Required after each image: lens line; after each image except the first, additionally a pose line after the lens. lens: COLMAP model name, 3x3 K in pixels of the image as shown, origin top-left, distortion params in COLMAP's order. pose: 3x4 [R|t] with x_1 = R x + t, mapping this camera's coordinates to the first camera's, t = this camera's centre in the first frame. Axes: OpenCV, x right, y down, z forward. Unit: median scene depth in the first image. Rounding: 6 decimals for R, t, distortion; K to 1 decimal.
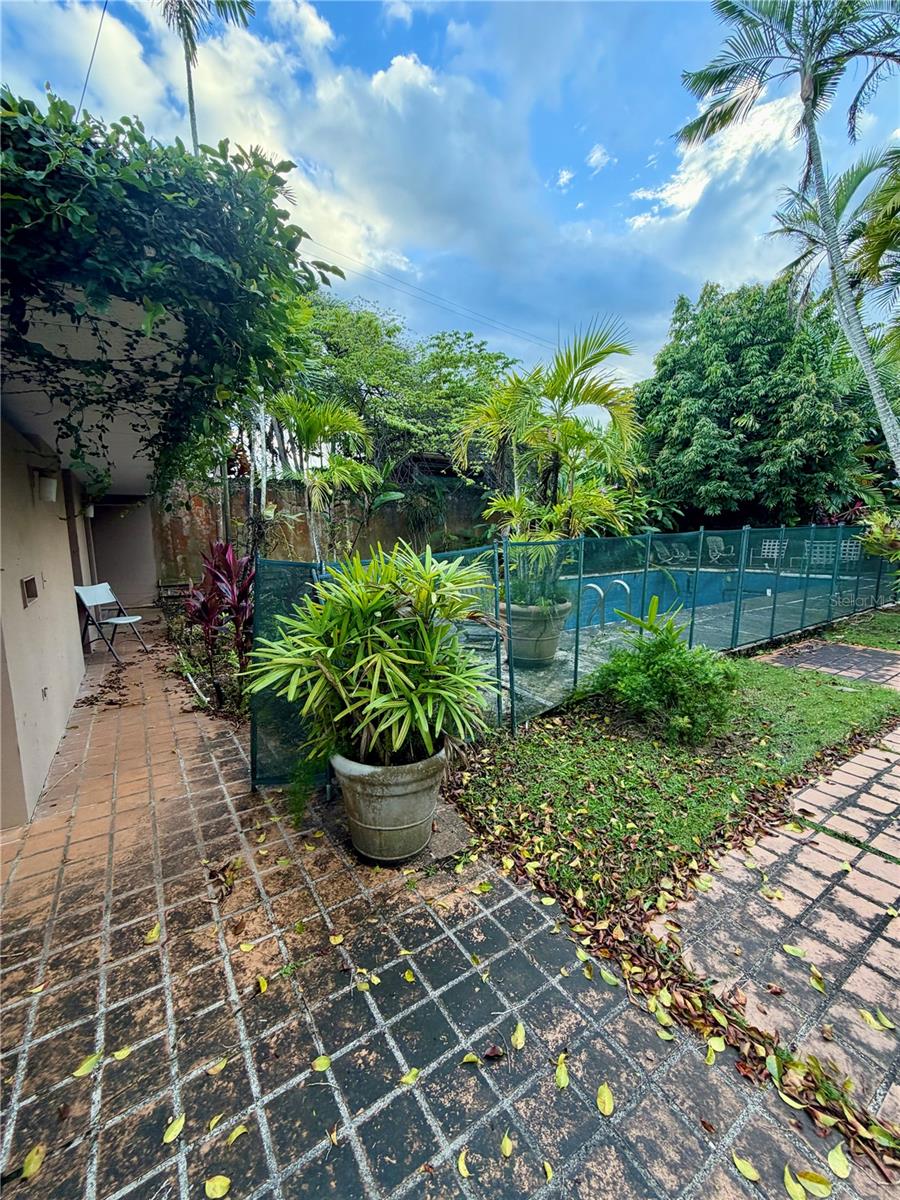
lens RADIAL K [[476.7, 0, 447.8], [0, 476.7, 597.5], [0, 0, 1]] dist [-0.000953, -0.000003]
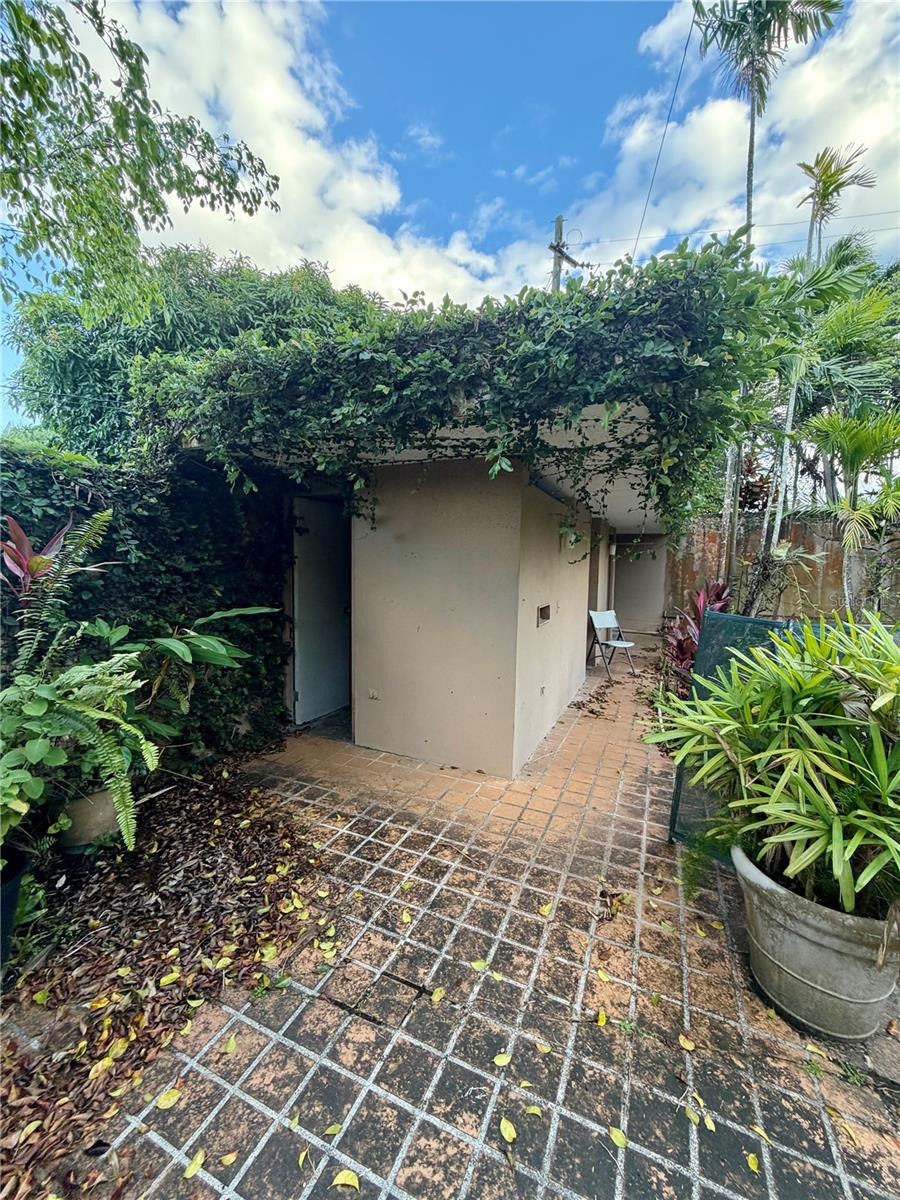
lens RADIAL K [[476.7, 0, 446.8], [0, 476.7, 598.2], [0, 0, 1]] dist [-0.000953, -0.000003]
pose [[0.530355, 0.088589, -0.843135, 0.147346], [-0.141212, 0.989863, 0.015179, -0.048945], [0.835933, 0.111010, 0.537488, 0.025326]]
